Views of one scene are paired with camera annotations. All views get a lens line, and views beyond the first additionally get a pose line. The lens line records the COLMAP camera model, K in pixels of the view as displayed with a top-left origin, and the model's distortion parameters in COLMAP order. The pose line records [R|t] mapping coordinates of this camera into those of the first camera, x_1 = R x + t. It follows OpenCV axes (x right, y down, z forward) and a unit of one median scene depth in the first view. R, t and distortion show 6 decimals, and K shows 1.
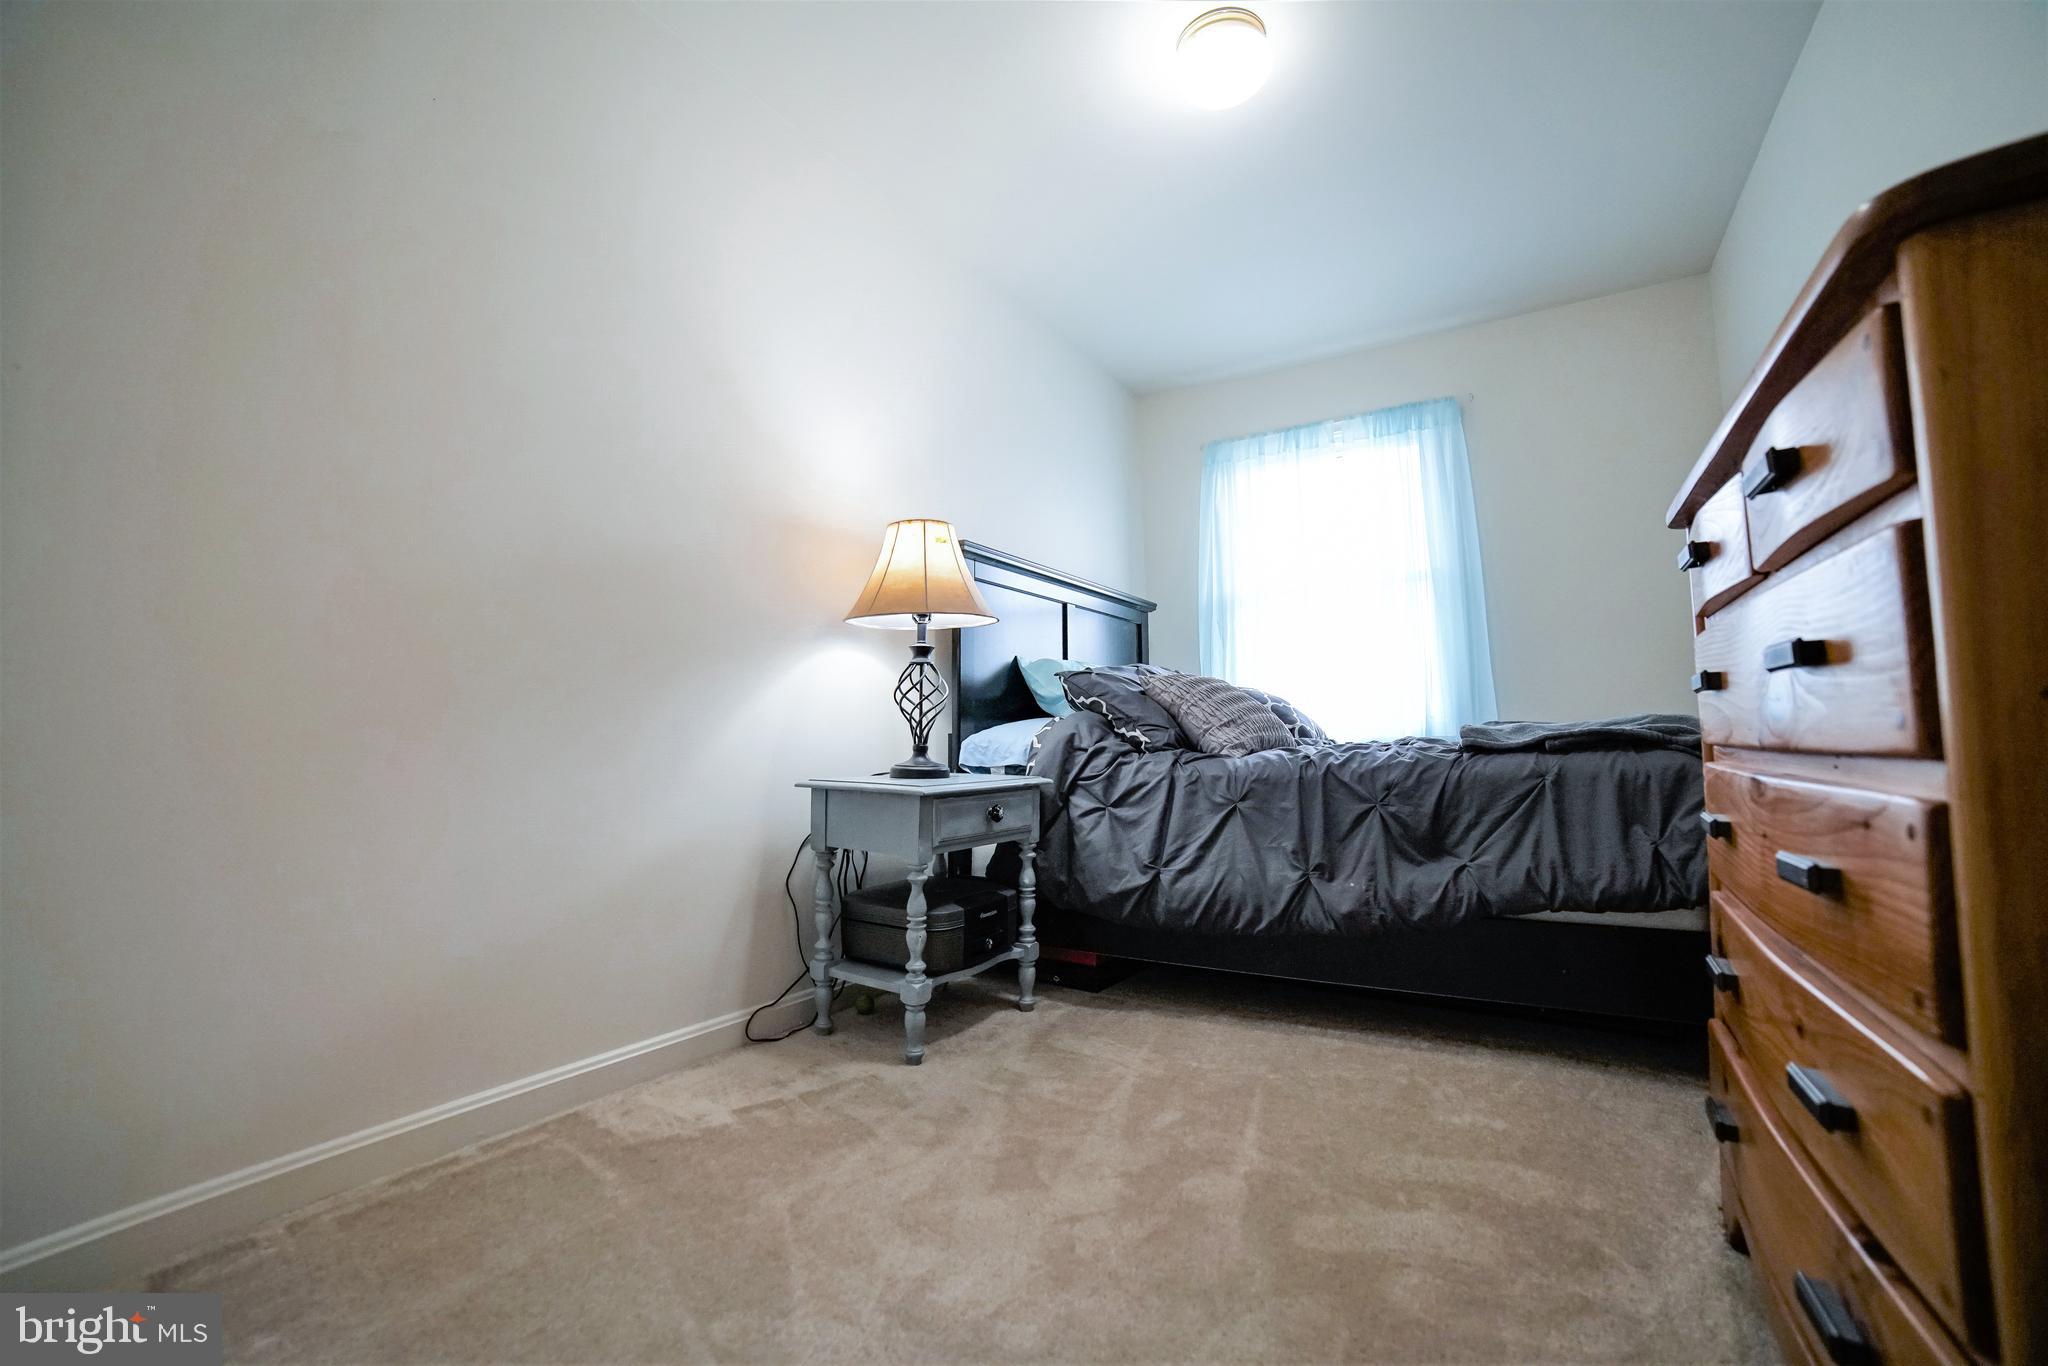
lens RADIAL K [[837.0, 0, 1021.2], [0, 837.0, 679.9], [0, 0, 1]] dist [-0.116454, 0.044298]
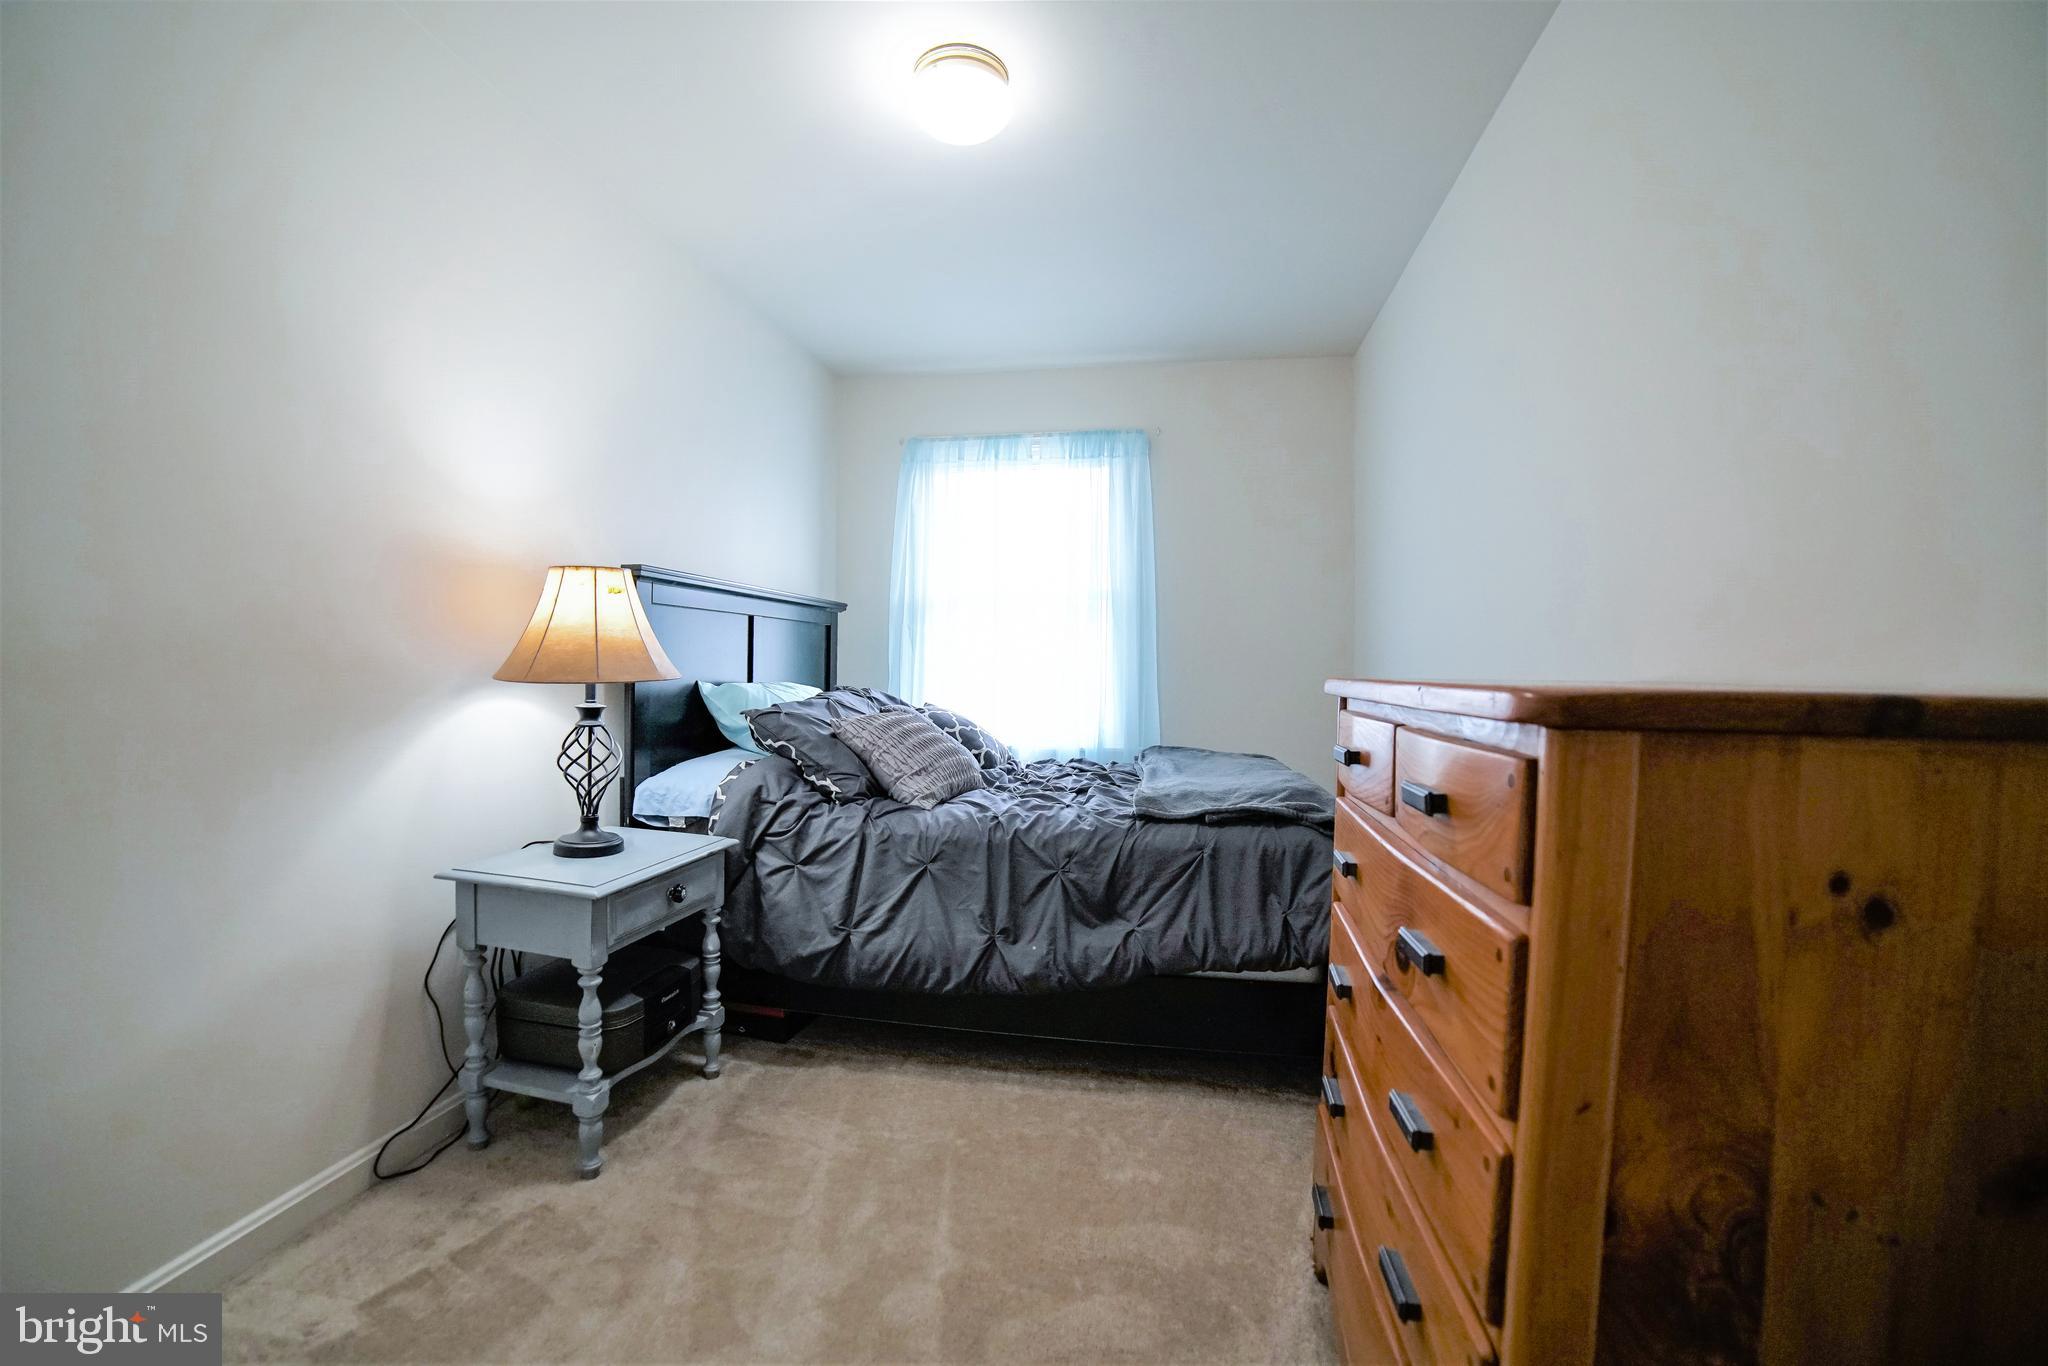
lens RADIAL K [[837.0, 0, 1021.2], [0, 837.0, 679.9], [0, 0, 1]] dist [-0.116454, 0.044298]
pose [[0.927879, 0.016348, 0.372522, -0.017692], [-0.050654, 0.995304, 0.082492, -0.175618], [-0.369424, -0.095412, 0.924350, 0.038125]]
